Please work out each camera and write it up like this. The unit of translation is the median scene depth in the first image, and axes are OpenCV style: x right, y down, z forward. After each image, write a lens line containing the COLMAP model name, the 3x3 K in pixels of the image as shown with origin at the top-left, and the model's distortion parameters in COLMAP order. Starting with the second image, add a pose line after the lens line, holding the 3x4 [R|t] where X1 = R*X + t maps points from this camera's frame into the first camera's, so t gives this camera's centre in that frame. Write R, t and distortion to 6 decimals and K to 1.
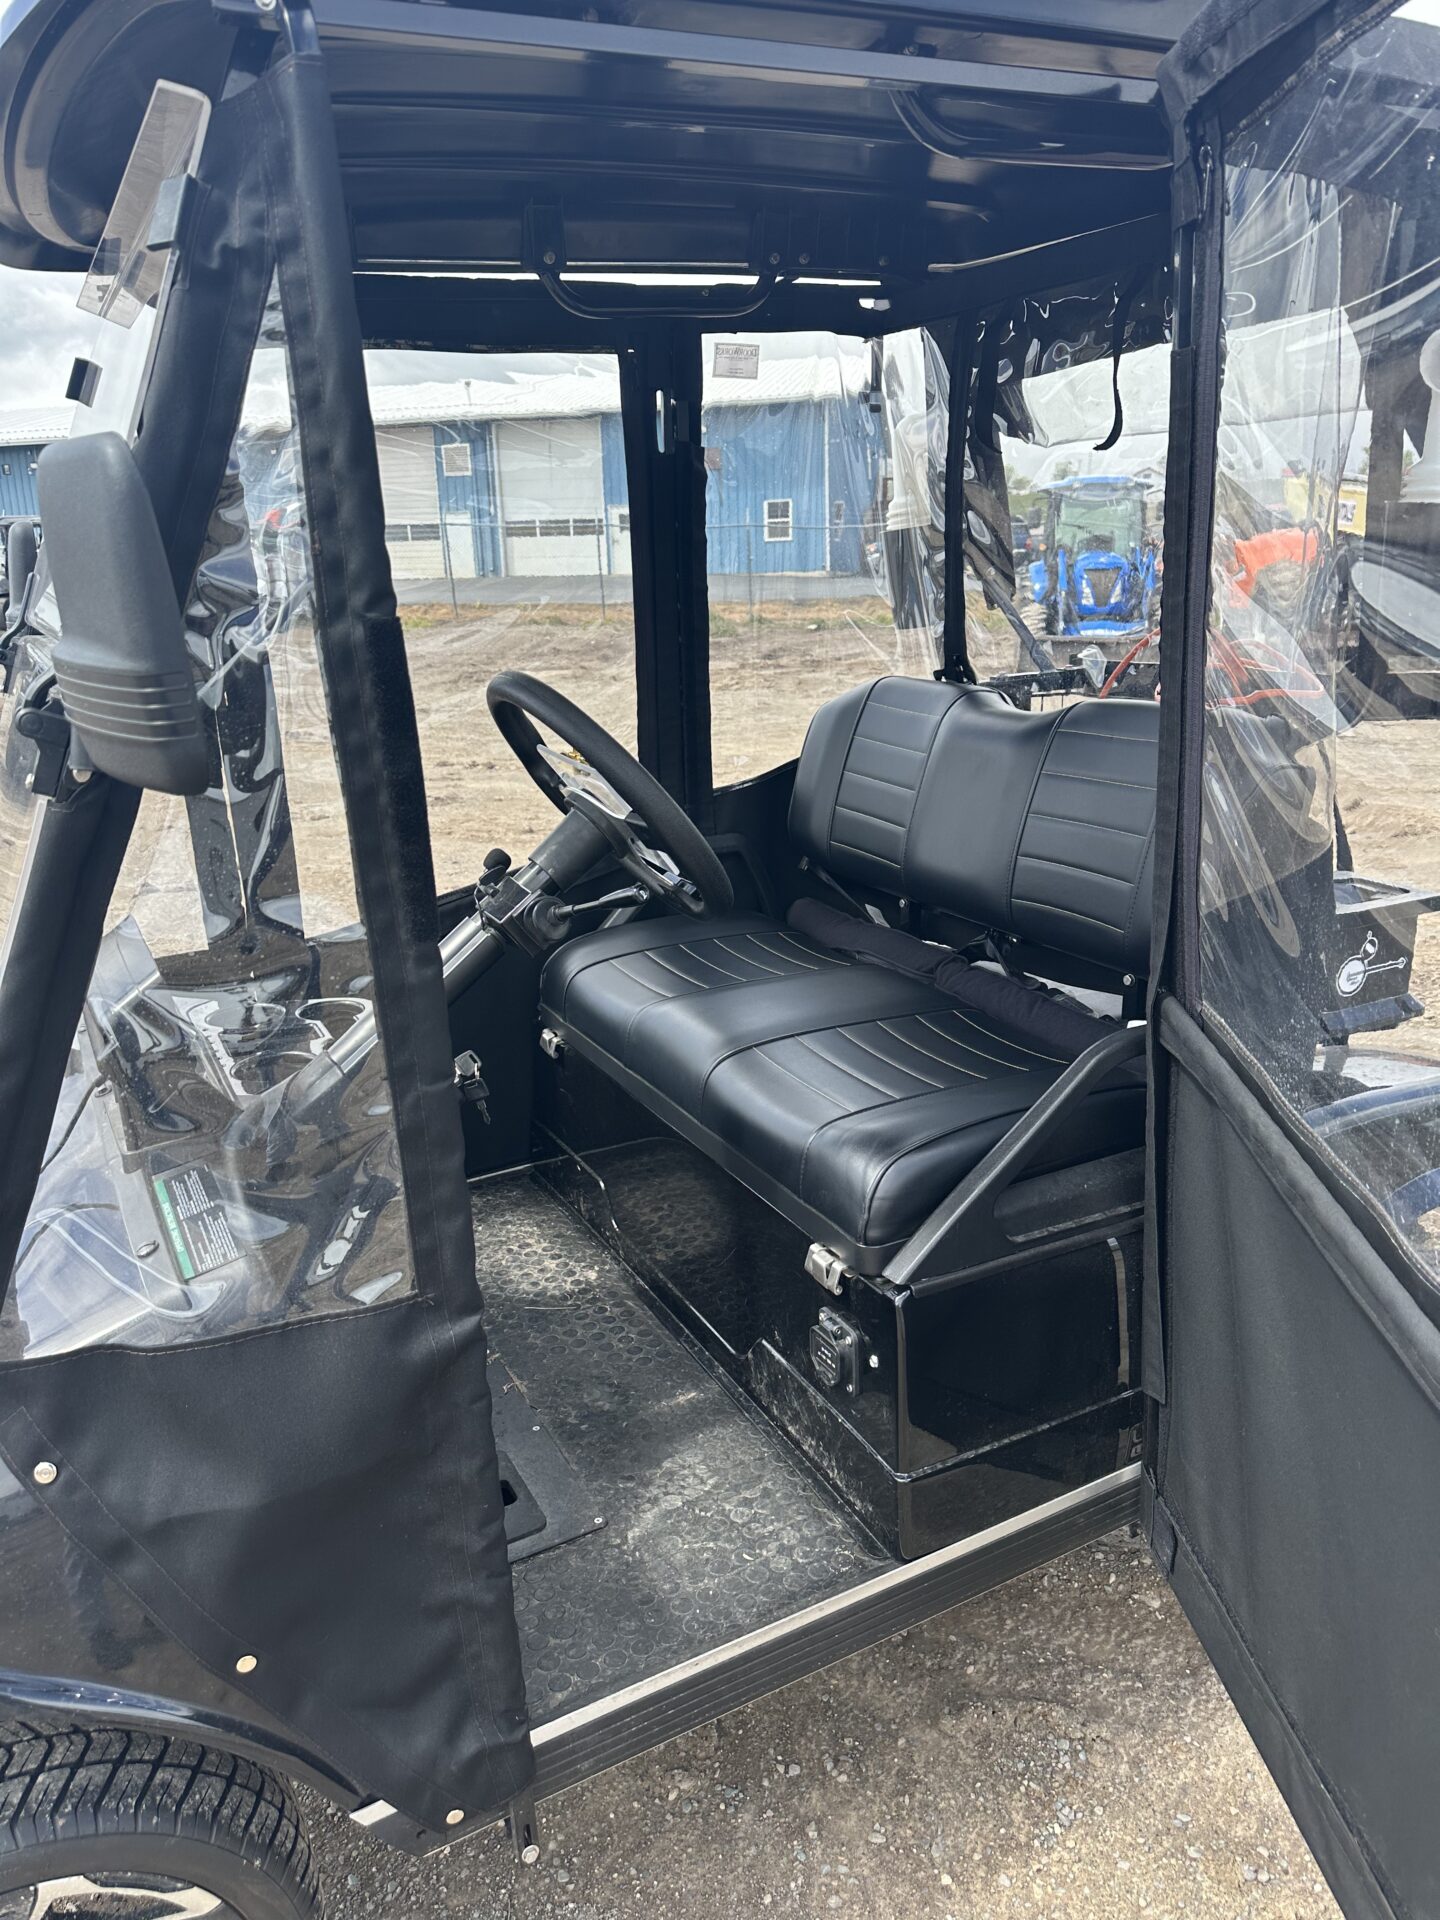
lens RADIAL K [[1354.1, 0, 736.0], [0, 1354.1, 963.2], [0, 0, 1]] dist [0.045168, -0.054201]
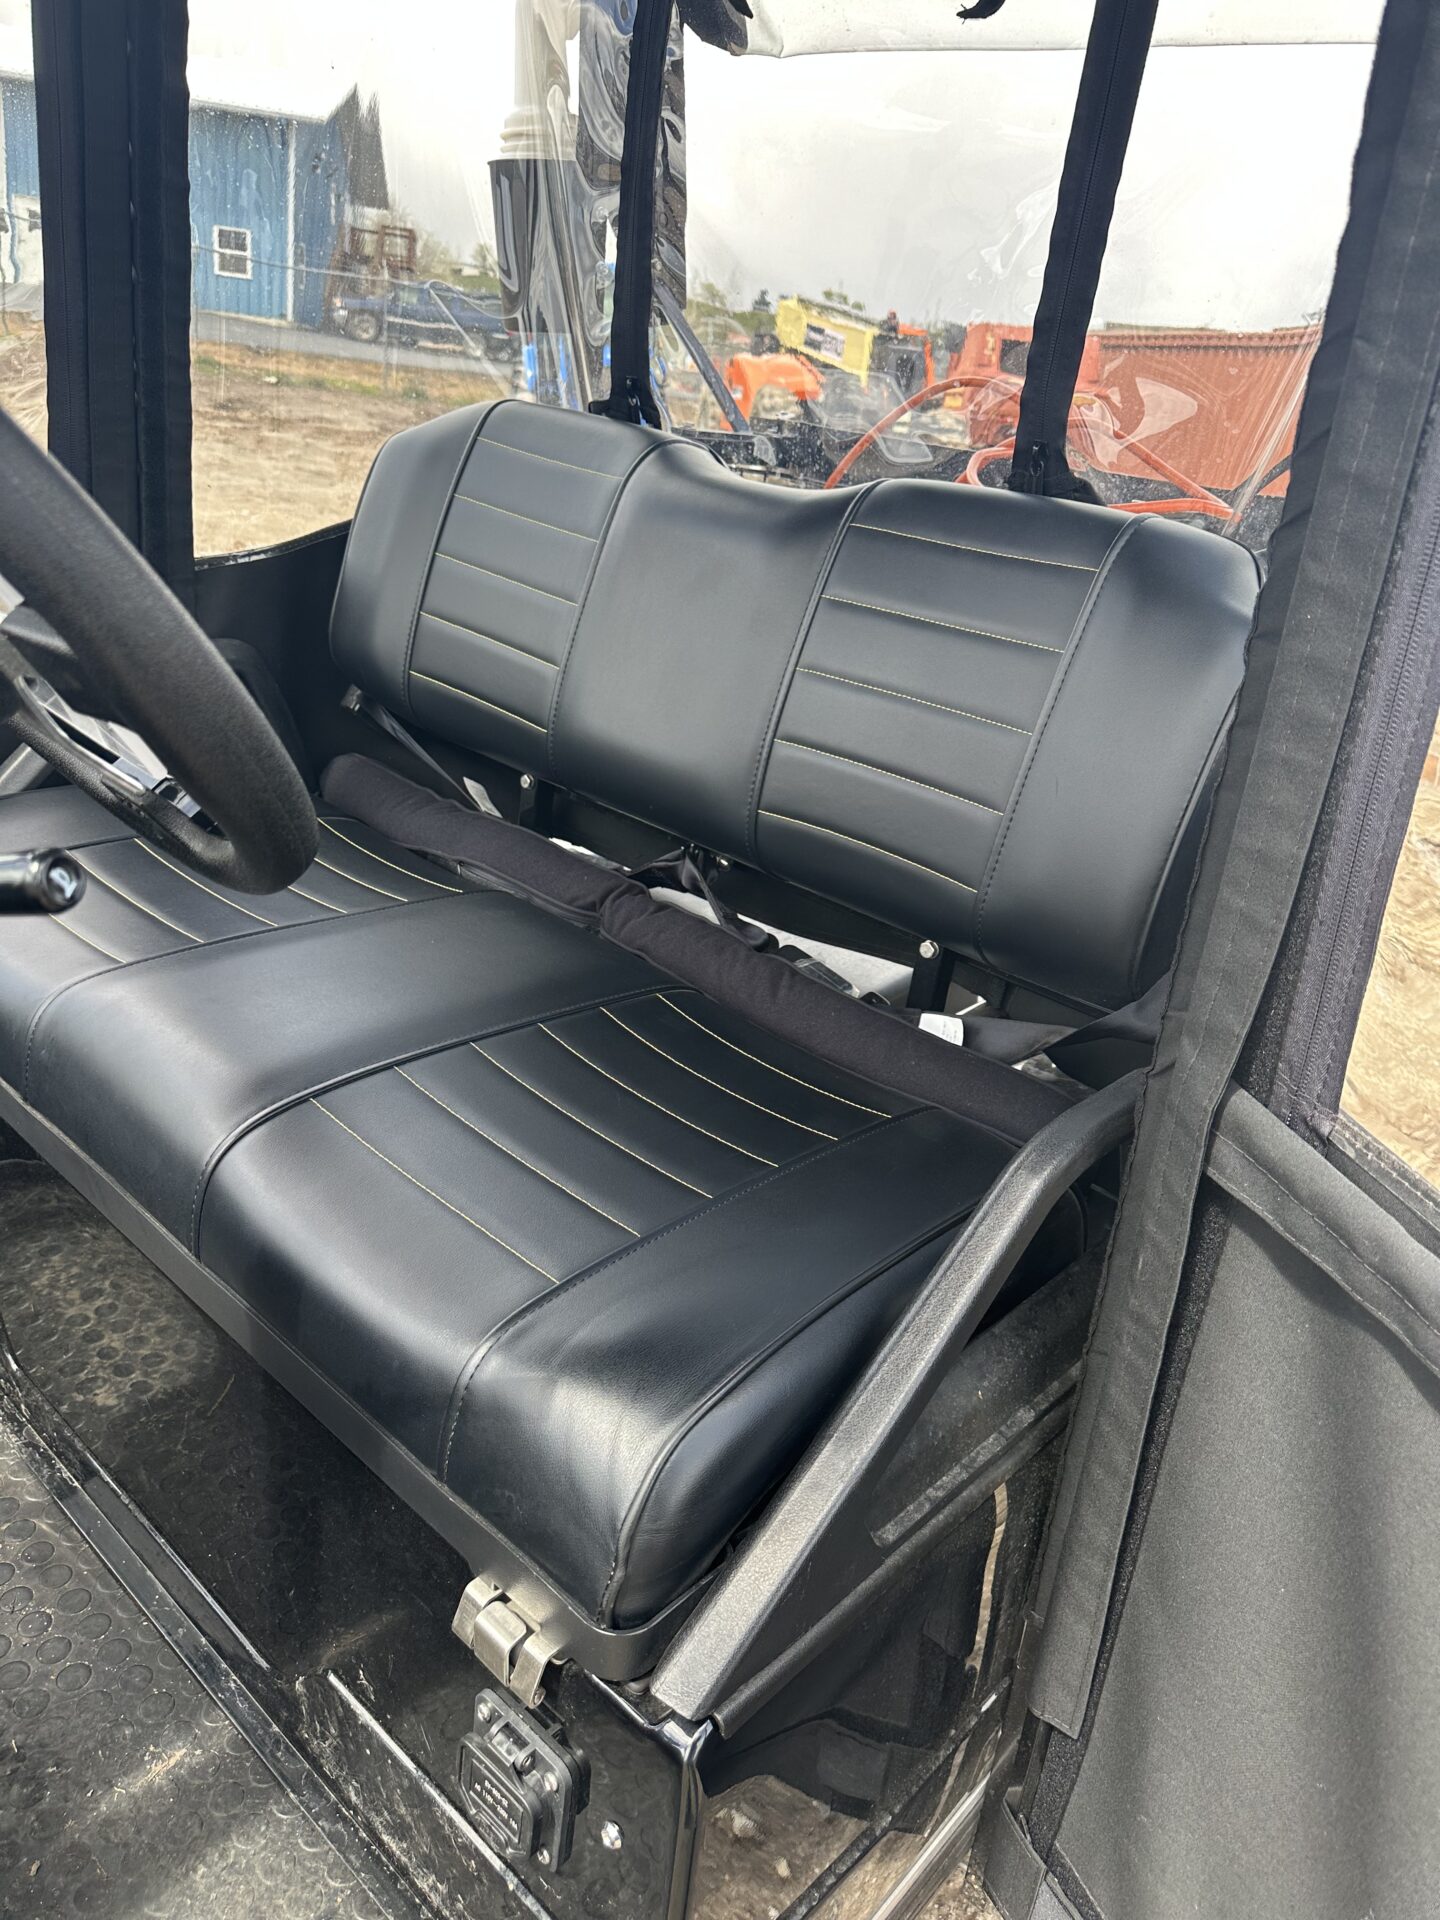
lens RADIAL K [[1354.1, 0, 736.0], [0, 1354.1, 963.2], [0, 0, 1]] dist [0.045168, -0.054201]
pose [[0.925485, -0.000483, 0.378785, -0.028422], [-0.052413, 0.990217, 0.129321, -0.053360], [-0.375141, -0.139538, 0.916405, 0.425278]]
